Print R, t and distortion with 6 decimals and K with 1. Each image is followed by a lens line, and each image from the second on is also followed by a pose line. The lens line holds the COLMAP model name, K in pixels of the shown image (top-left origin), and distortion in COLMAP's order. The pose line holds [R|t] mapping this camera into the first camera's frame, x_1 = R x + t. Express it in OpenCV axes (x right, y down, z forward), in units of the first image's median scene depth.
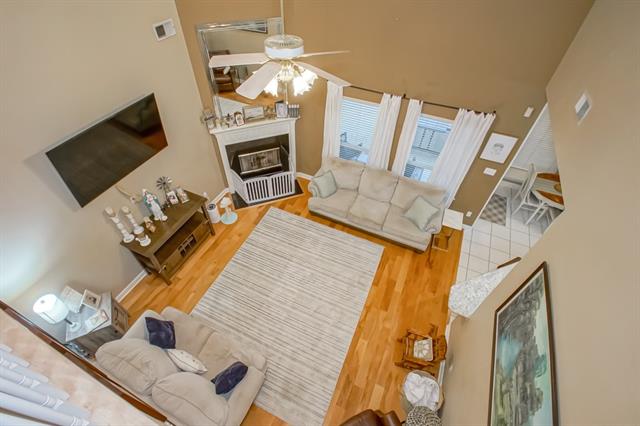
lens RADIAL K [[301.1, 0, 311.2], [0, 301.1, 216.4], [0, 0, 1]] dist [-0.000464, -0.000675]
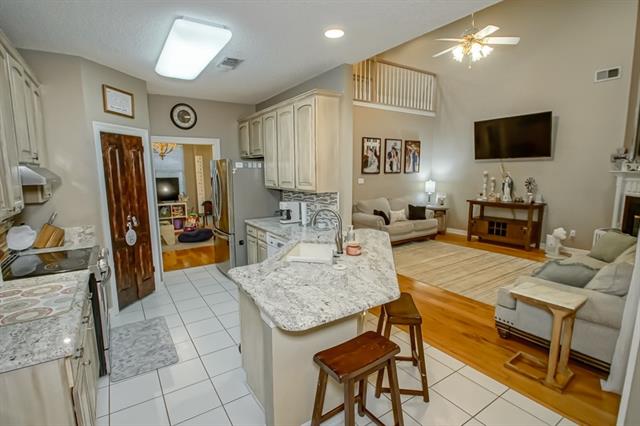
lens RADIAL K [[300.4, 0, 308.8], [0, 300.4, 211.0], [0, 0, 1]] dist [0.023656, -0.021510]
pose [[-0.538385, 0.111409, -0.835302, 0.985436], [-0.615385, 0.625201, 0.480026, -0.065485], [0.575711, 0.772471, -0.268040, 0.787853]]
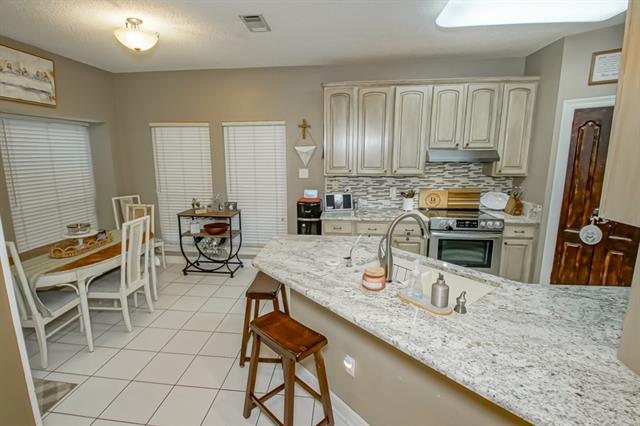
lens RADIAL K [[305.5, 0, 310.0], [0, 305.5, 209.4], [0, 0, 1]] dist [-0.015215, -0.001003]
pose [[-0.324592, -0.173970, 0.929717, 0.274992], [0.695847, 0.621851, 0.359303, -0.040847], [-0.640654, 0.763568, -0.080792, 0.758630]]
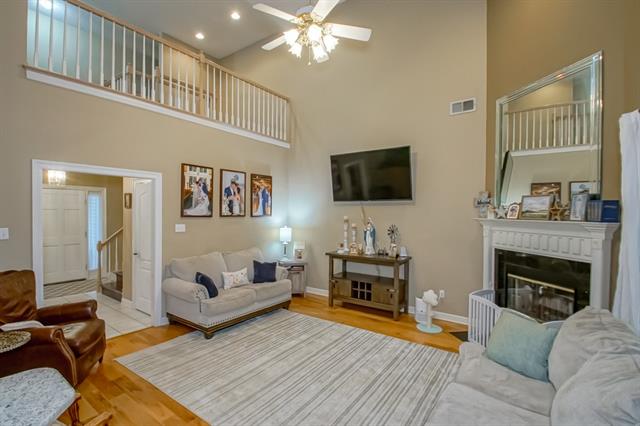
lens RADIAL K [[308.8, 0, 306.8], [0, 308.8, 214.3], [0, 0, 1]] dist [0.015967, -0.016606]
pose [[-0.197364, -0.000180, -0.980330, 0.550229], [-0.726943, 0.670948, 0.146227, -0.079072], [0.657725, 0.741504, -0.132552, 0.793937]]
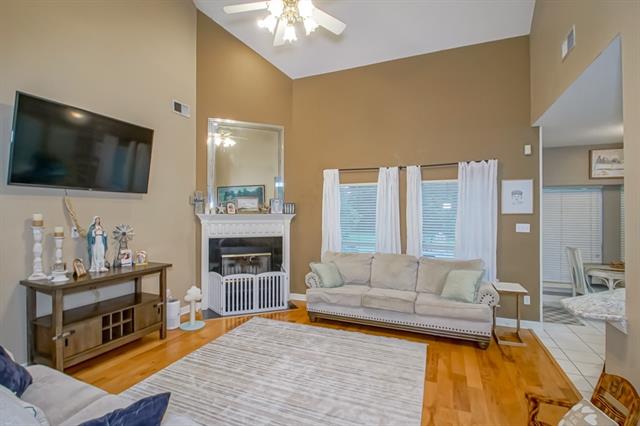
lens RADIAL K [[311.1, 0, 308.8], [0, 311.1, 213.5], [0, 0, 1]] dist [-0.004934, -0.001293]
pose [[0.999487, -0.007320, 0.031166, -0.028386], [0.027893, 0.676898, -0.735548, 0.407029], [-0.015712, 0.736041, 0.676755, 0.358689]]
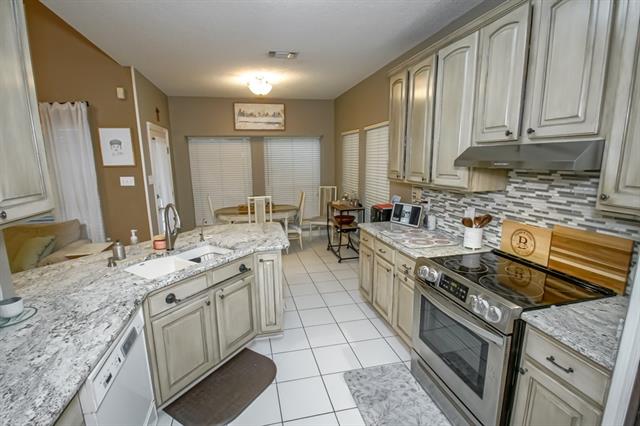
lens RADIAL K [[301.1, 0, 311.2], [0, 301.1, 216.4], [0, 0, 1]] dist [-0.000464, -0.000675]
pose [[0.788277, -0.137331, 0.599799, 0.445781], [0.468287, 0.766227, -0.440004, 0.455269], [-0.399156, 0.627723, 0.668310, 0.306394]]
